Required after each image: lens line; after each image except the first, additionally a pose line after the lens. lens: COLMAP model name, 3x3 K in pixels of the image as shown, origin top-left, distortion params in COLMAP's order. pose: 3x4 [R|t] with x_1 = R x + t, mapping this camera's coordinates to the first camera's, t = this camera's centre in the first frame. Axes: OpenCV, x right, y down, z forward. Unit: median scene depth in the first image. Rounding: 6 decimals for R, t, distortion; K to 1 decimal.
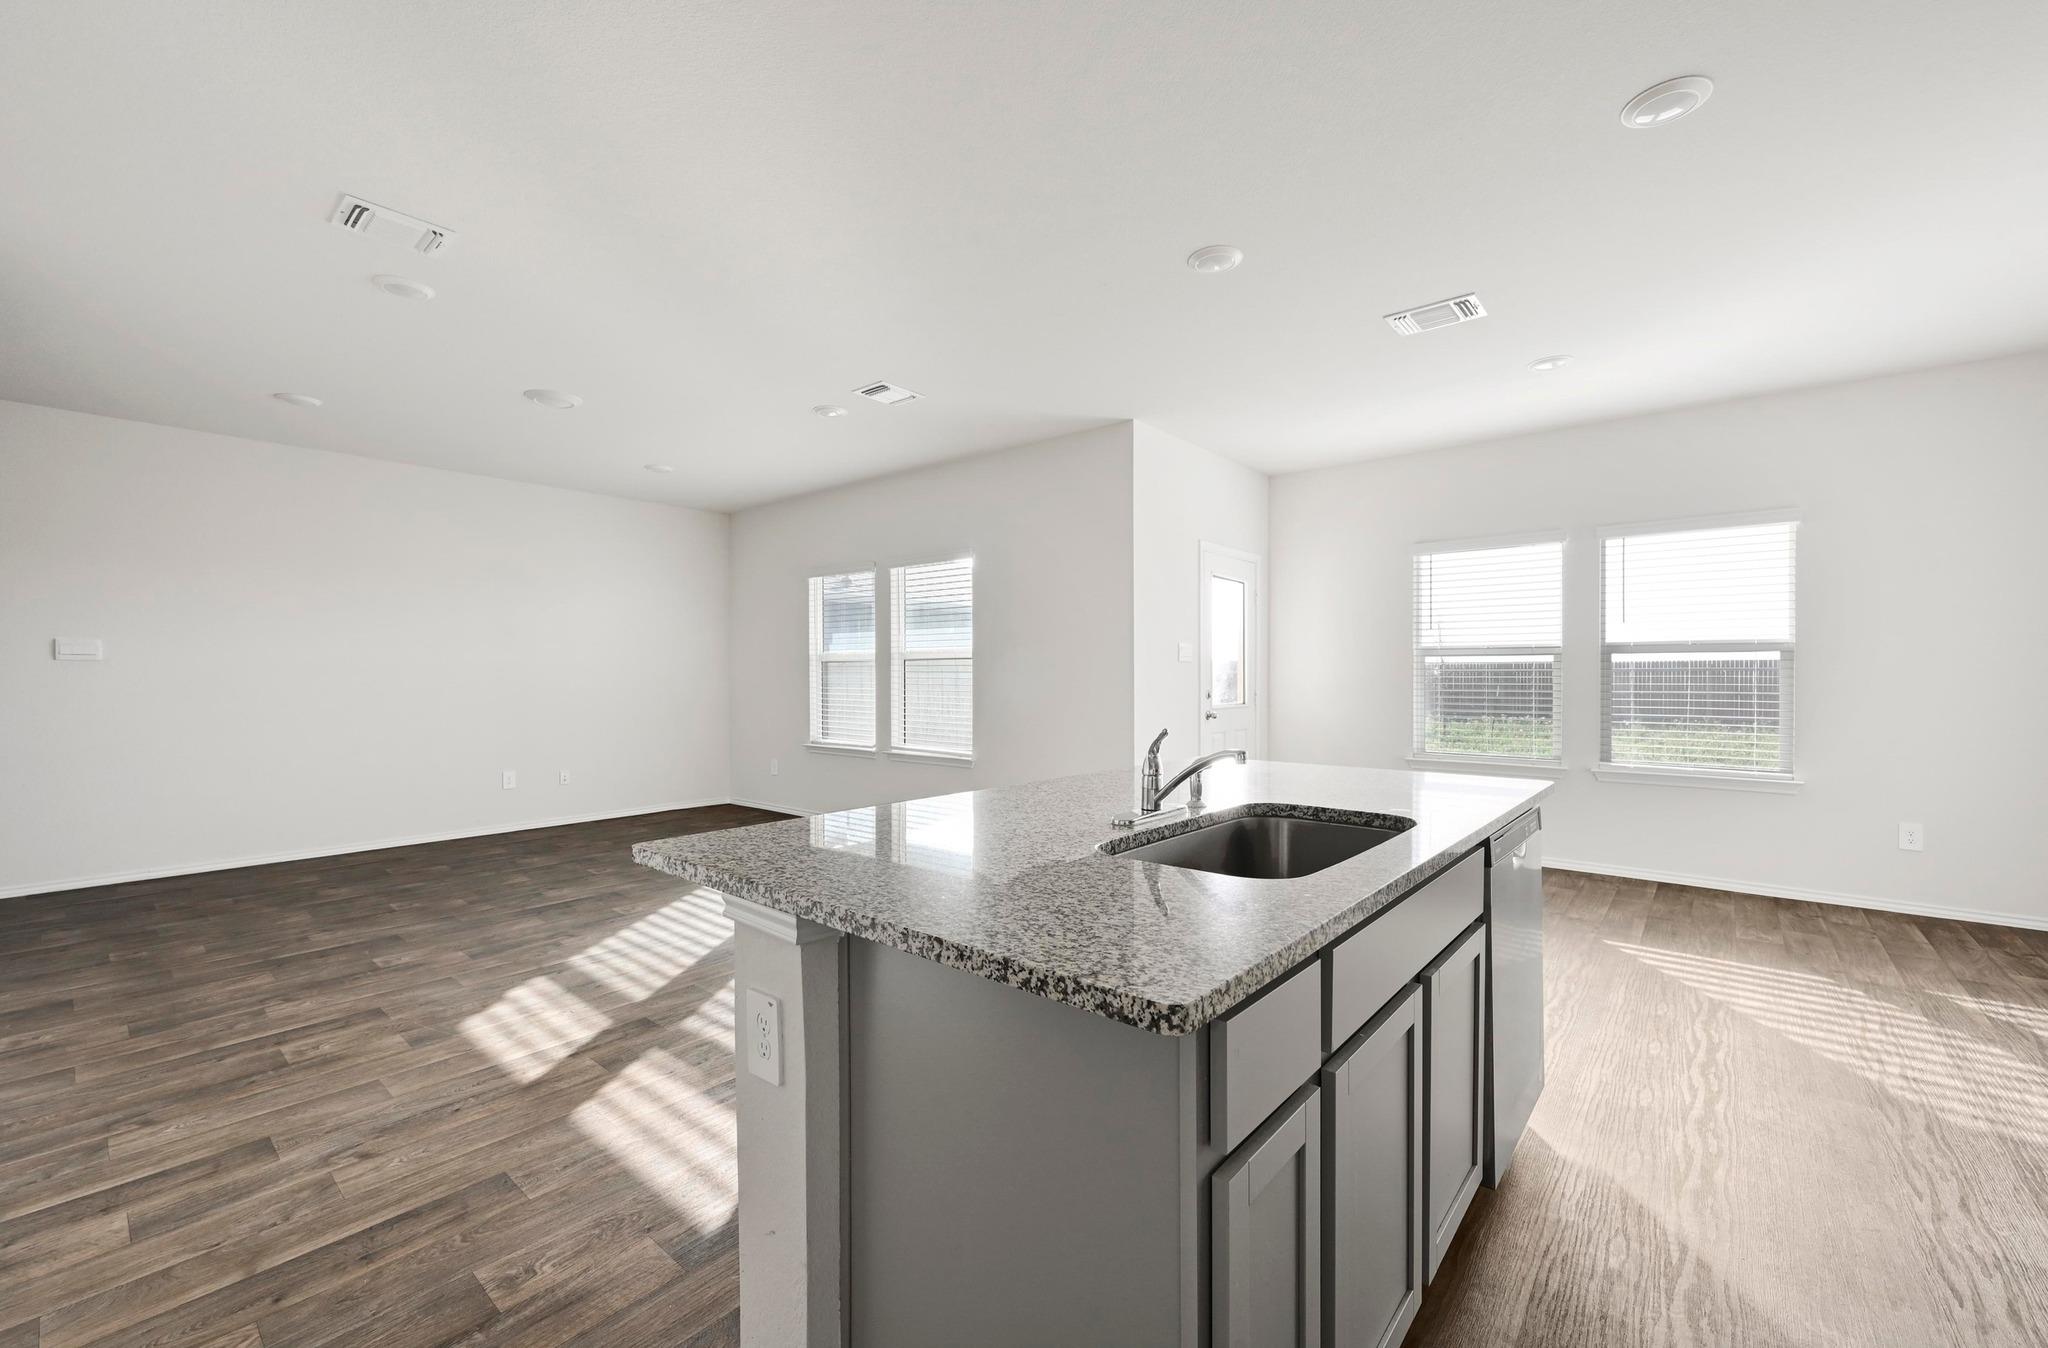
lens RADIAL K [[825.8, 0, 1019.1], [0, 825.8, 675.0], [0, 0, 1]] dist [0.004821, -0.000387]
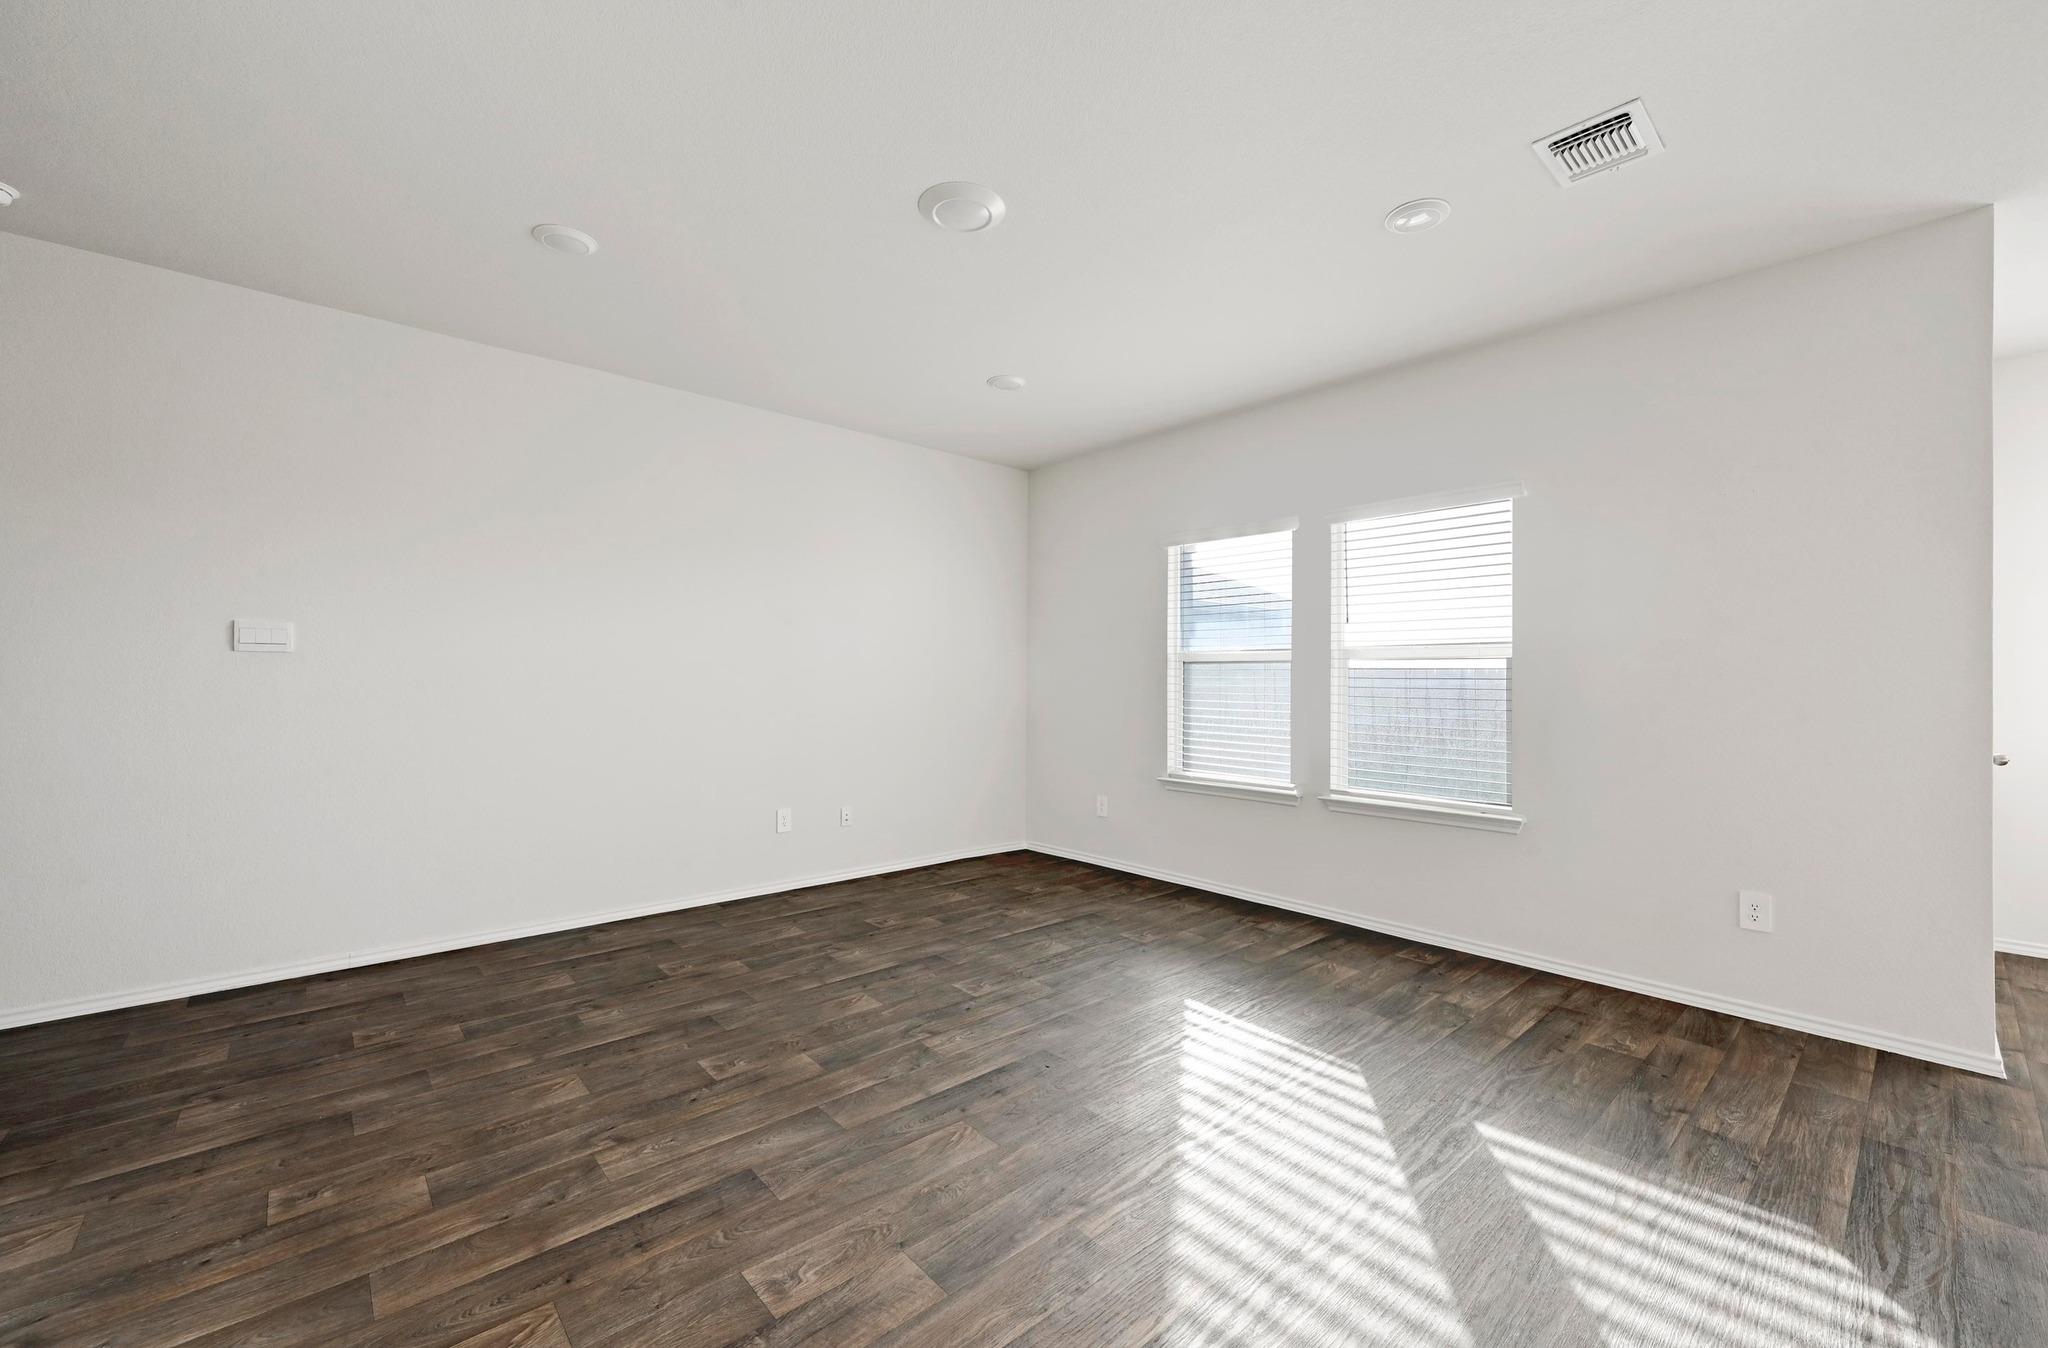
lens RADIAL K [[825.8, 0, 1027.0], [0, 825.8, 675.8], [0, 0, 1]] dist [0.004821, -0.000387]
pose [[0.990357, 0.008006, -0.138306, -0.307779], [-0.009033, 0.999936, -0.006795, 0.000662], [0.138243, 0.007979, 0.990366, 0.304309]]
